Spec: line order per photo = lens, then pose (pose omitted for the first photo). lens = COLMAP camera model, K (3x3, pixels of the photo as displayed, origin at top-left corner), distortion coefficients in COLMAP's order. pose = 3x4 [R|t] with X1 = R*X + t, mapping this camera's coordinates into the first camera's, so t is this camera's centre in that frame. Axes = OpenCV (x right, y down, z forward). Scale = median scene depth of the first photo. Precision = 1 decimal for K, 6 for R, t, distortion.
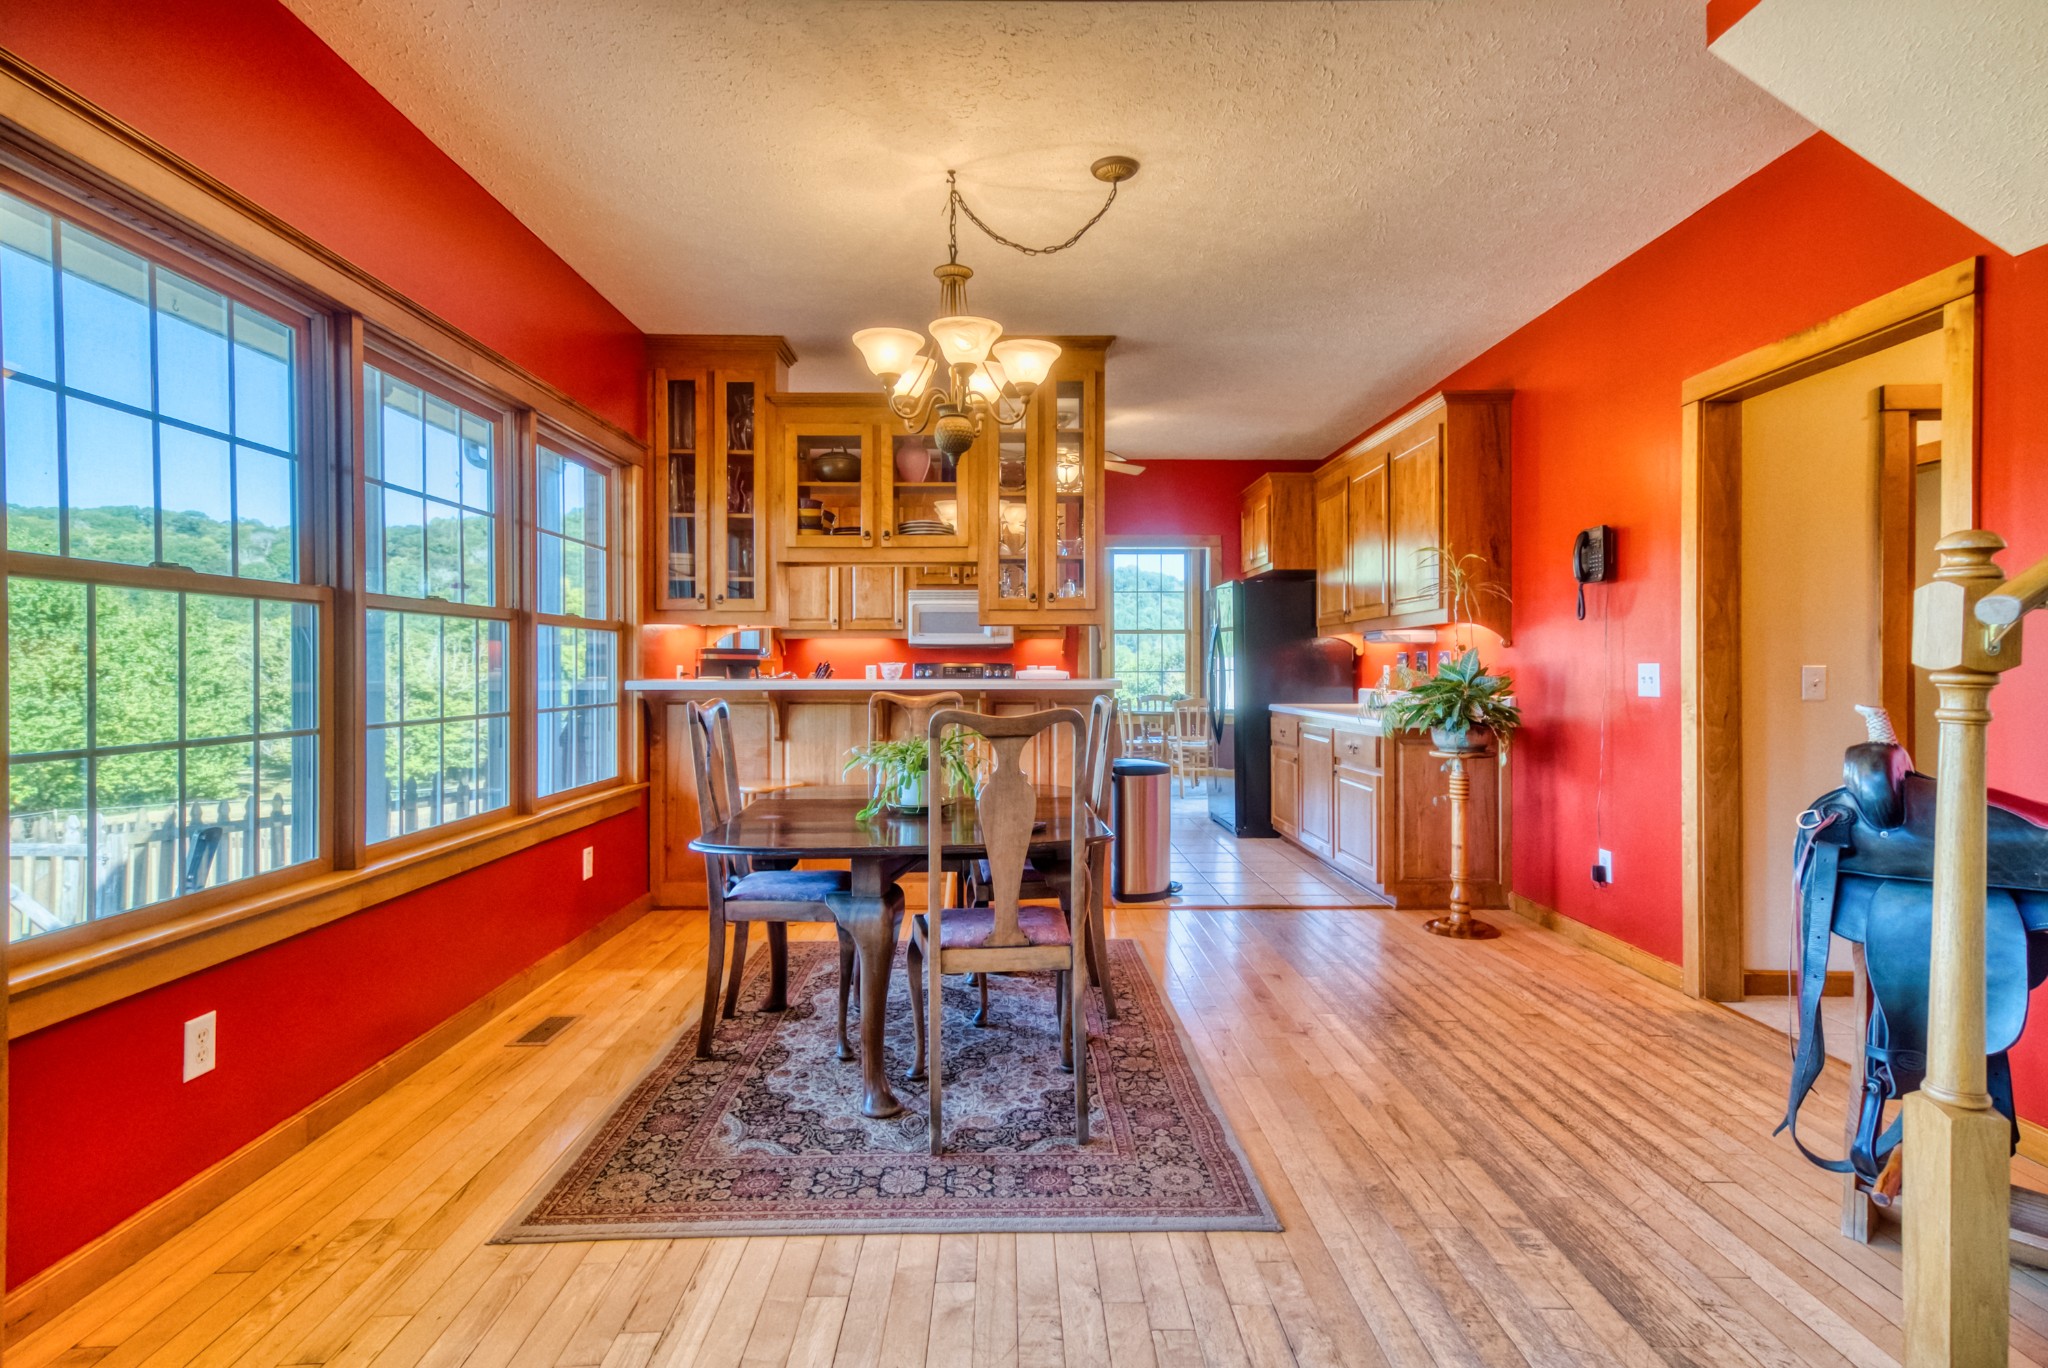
lens RADIAL K [[1068.7, 0, 1024.6], [0, 1068.7, 661.1], [0, 0, 1]] dist [0.014784, -0.000052]
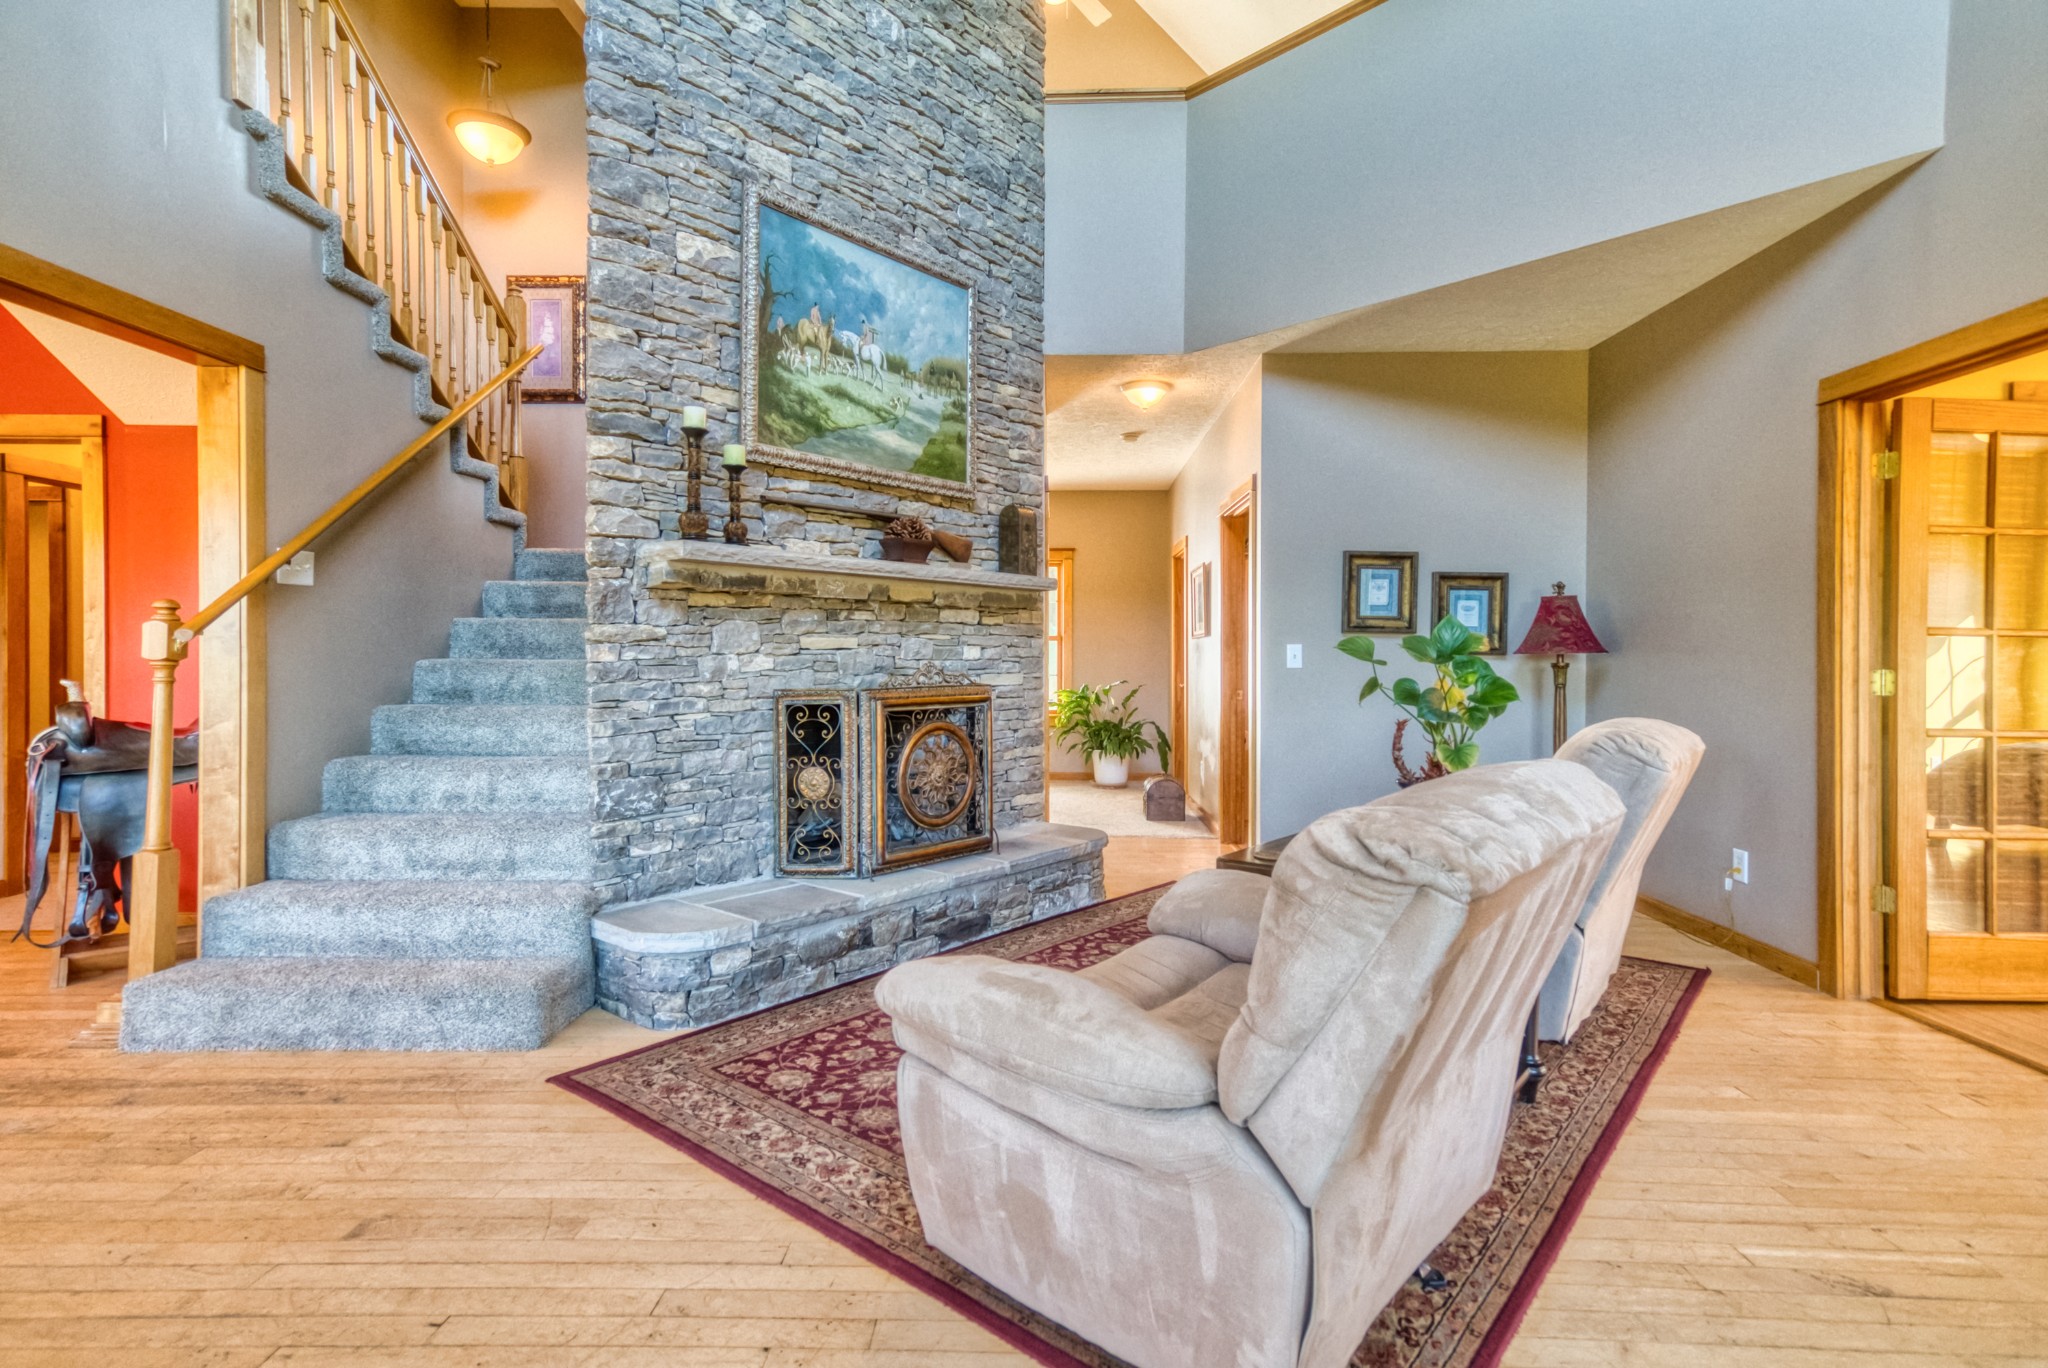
lens RADIAL K [[1068.7, 0, 1024.6], [0, 1068.7, 661.1], [0, 0, 1]] dist [0.014784, -0.000052]
pose [[0.049256, -0.004921, 0.998774, -0.930799], [-0.003946, 0.999979, 0.005122, -0.005716], [-0.998778, -0.004194, 0.049236, -0.659289]]
